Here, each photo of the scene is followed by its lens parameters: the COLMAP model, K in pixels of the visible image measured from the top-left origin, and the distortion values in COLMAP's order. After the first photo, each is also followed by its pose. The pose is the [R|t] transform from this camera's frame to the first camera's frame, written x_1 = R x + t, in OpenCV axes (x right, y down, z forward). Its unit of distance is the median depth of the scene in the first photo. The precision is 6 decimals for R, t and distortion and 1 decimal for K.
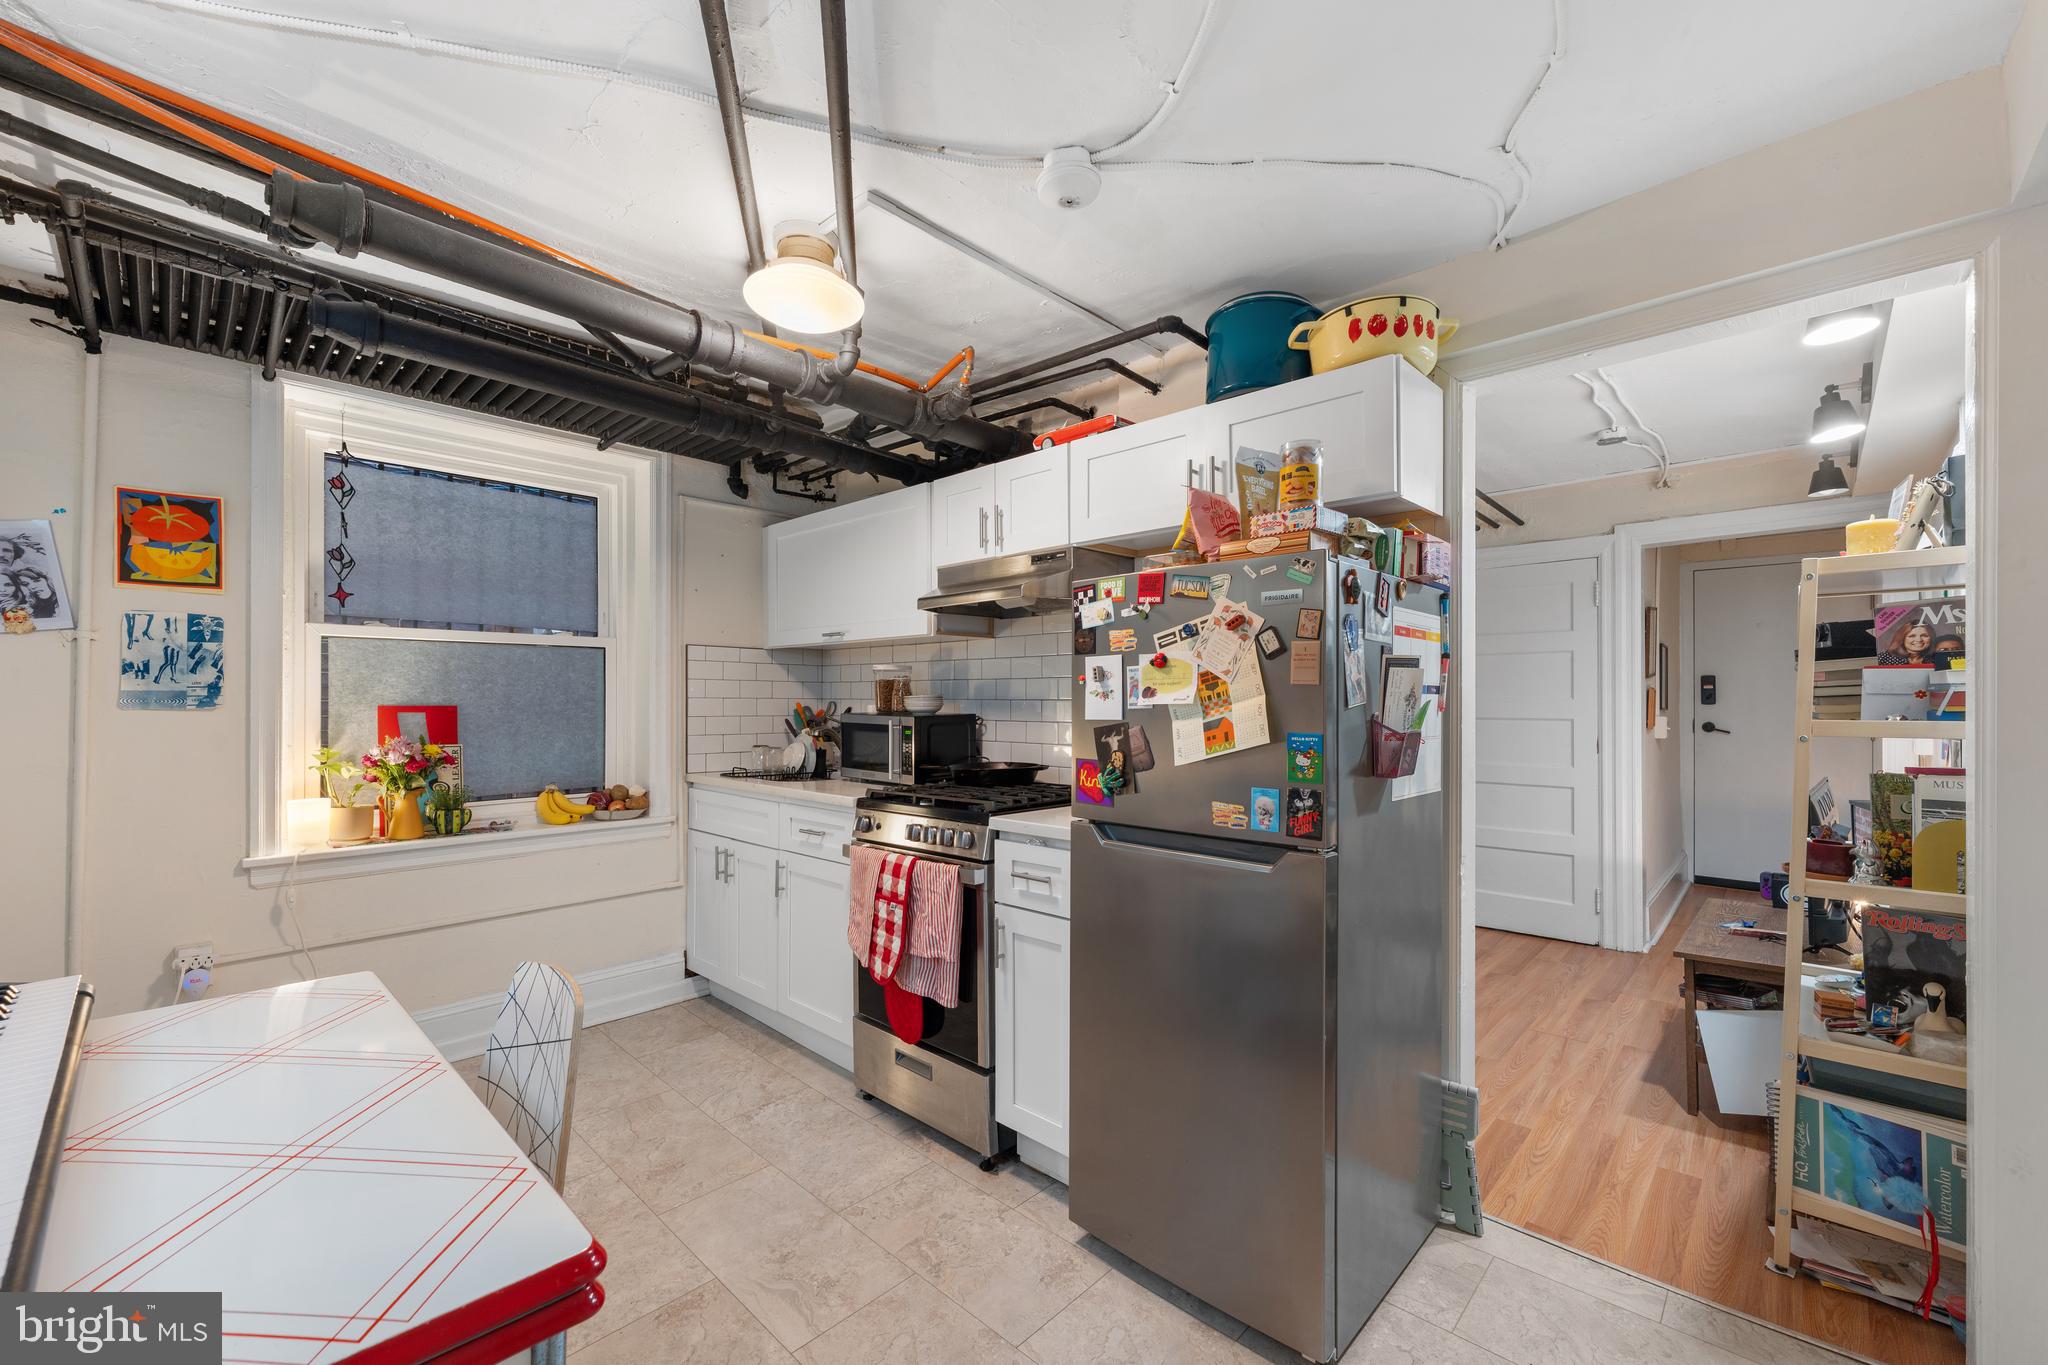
lens RADIAL K [[830.1, 0, 1024.0], [0, 830.1, 682.5], [0, 0, 1]] dist [-0.001079, -0.000254]
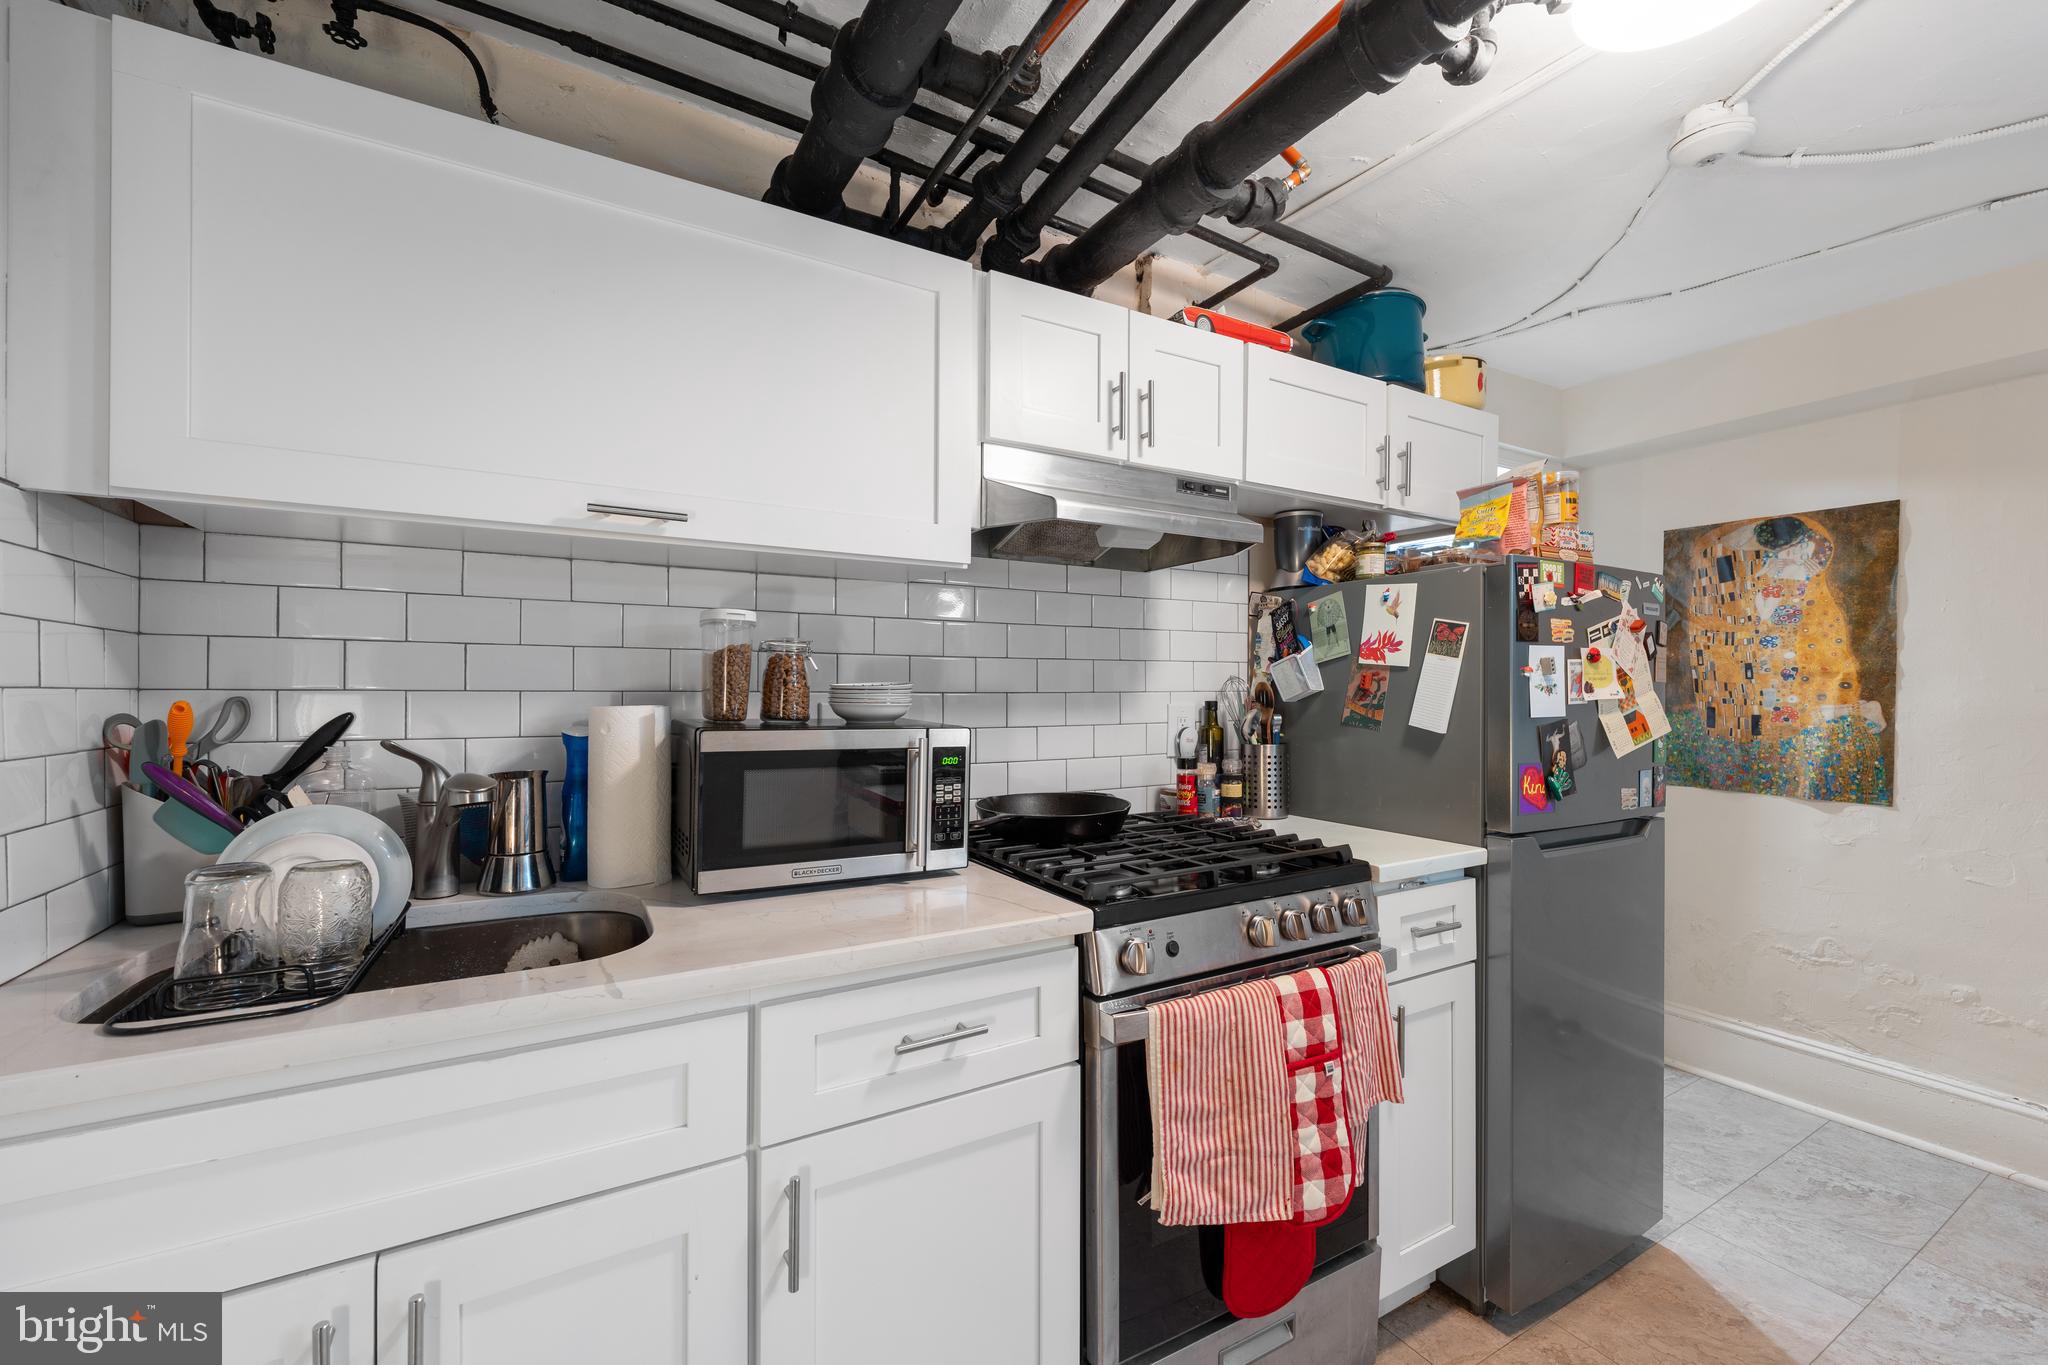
lens RADIAL K [[830.1, 0, 1024.0], [0, 830.1, 682.5], [0, 0, 1]] dist [-0.001079, -0.000254]
pose [[0.282627, 0.007057, 0.959204, -0.724410], [-0.023539, 0.999723, -0.000419, 0.016636], [-0.958941, -0.022460, 0.282715, 1.010688]]
